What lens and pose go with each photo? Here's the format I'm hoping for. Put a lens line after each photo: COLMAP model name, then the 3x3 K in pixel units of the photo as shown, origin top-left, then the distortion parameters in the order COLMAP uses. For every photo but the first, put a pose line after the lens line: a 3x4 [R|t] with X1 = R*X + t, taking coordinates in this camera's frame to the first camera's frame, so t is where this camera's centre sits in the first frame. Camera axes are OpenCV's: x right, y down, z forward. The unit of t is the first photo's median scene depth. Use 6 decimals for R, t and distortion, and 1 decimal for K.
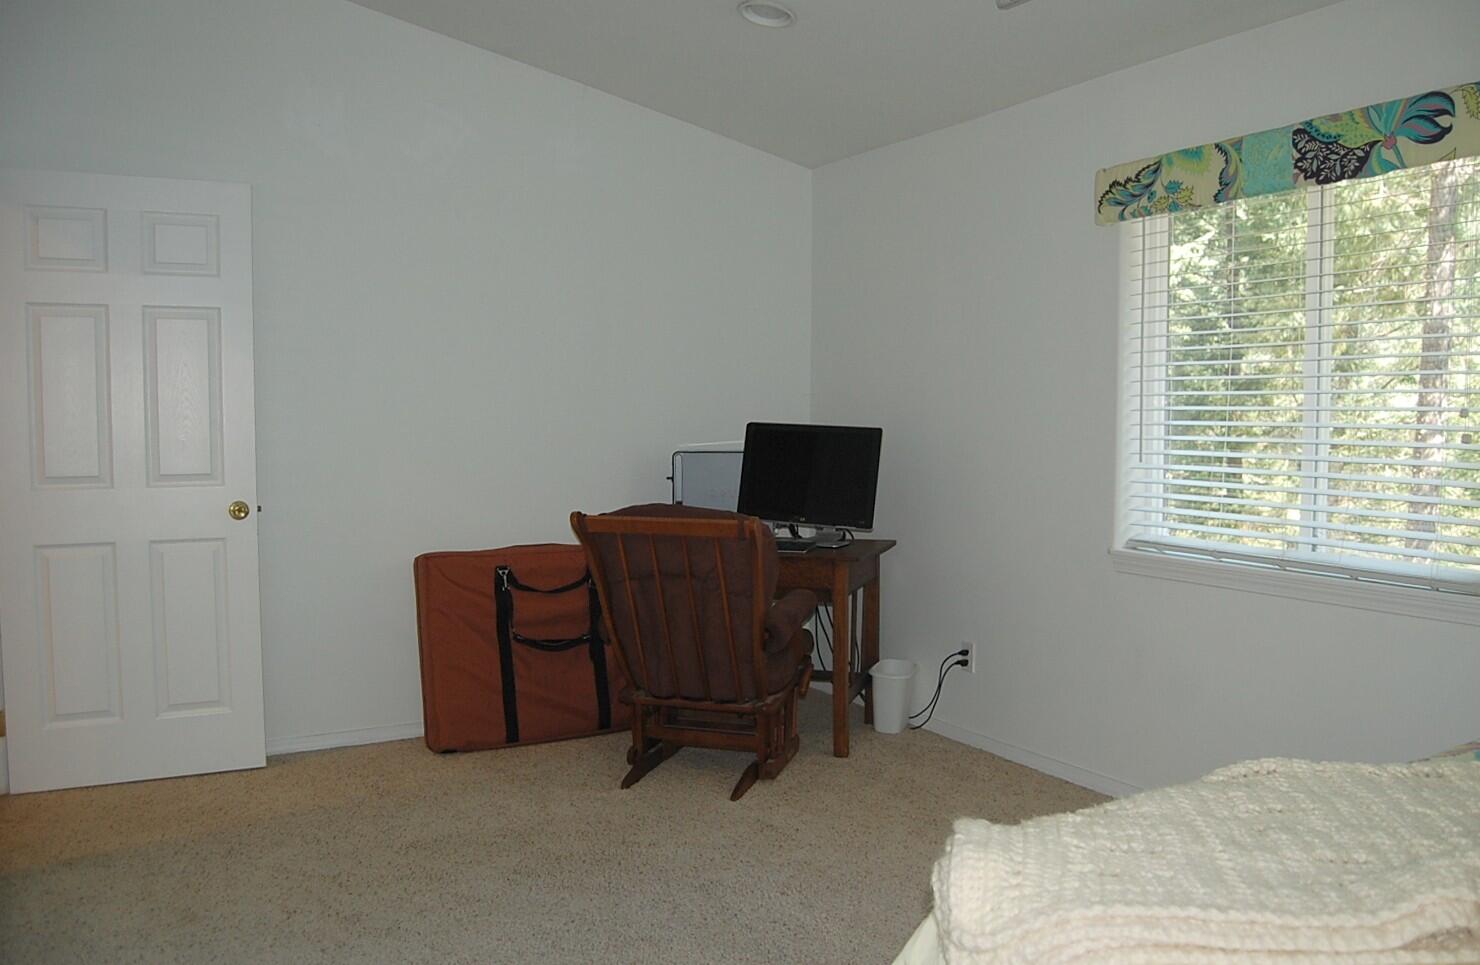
lens RADIAL K [[1221.3, 0, 740.0], [0, 1221.3, 482.5], [0, 0, 1]] dist [-0.070558, 0.000245]
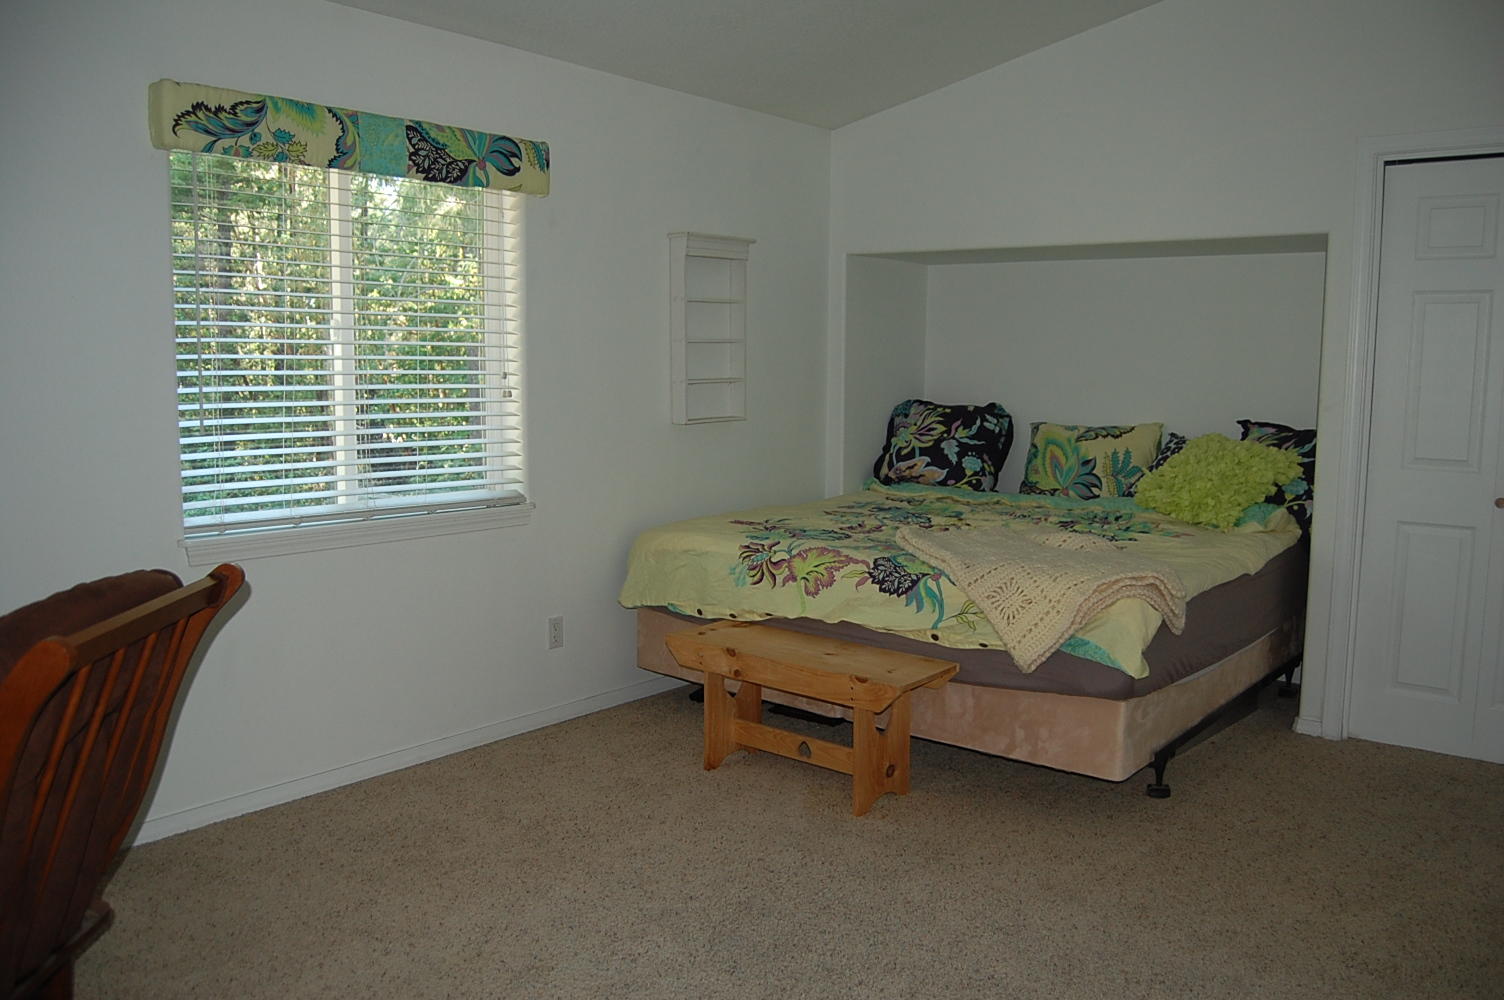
lens RADIAL K [[1184.1, 0, 752.0], [0, 1184.1, 500.0], [0, 0, 1]] dist [-0.077936, 0.000186]
pose [[-0.385850, -0.111173, 0.915839, -0.708091], [0.044339, 0.989331, 0.138775, -0.083900], [-0.921495, 0.094153, -0.376804, 1.150001]]
